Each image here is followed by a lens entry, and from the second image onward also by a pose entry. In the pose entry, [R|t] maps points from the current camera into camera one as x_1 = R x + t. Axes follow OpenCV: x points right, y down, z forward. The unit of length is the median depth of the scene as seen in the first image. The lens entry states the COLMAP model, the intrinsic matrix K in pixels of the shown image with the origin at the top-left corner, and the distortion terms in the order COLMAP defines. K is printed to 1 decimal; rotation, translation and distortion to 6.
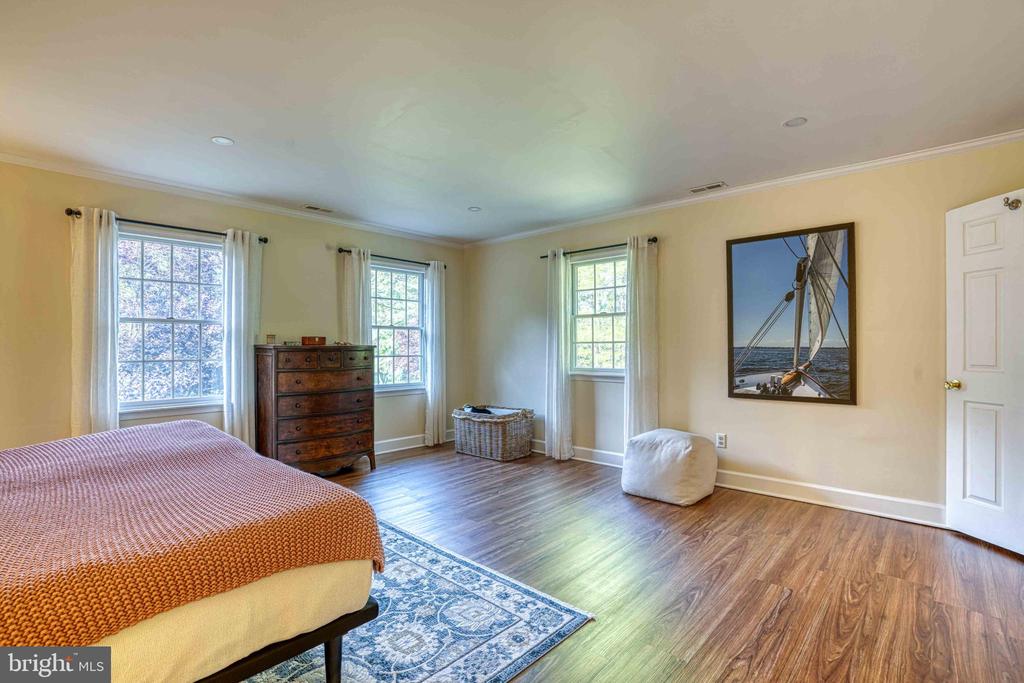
lens RADIAL K [[490.8, 0, 515.1], [0, 490.8, 336.8], [0, 0, 1]] dist [-0.063120, 0.025126]
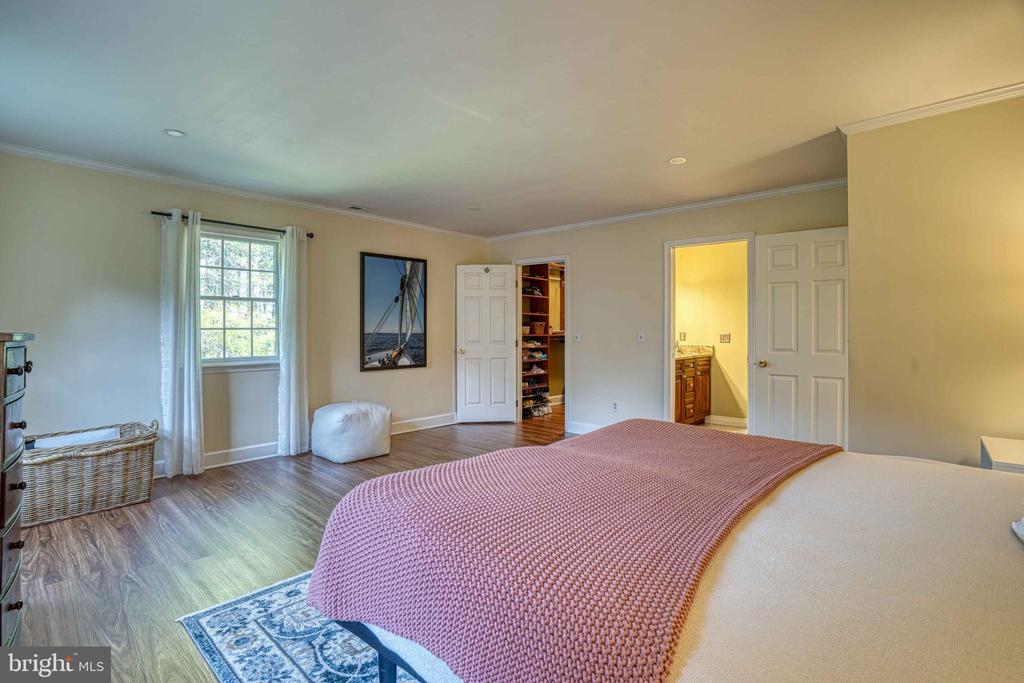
lens RADIAL K [[490.8, 0, 515.1], [0, 490.8, 336.8], [0, 0, 1]] dist [-0.063120, 0.025126]
pose [[-0.034699, -0.024626, 0.999094, -0.932806], [-0.033349, 0.999168, 0.023470, -0.014933], [-0.998841, -0.032504, -0.035492, 0.658264]]
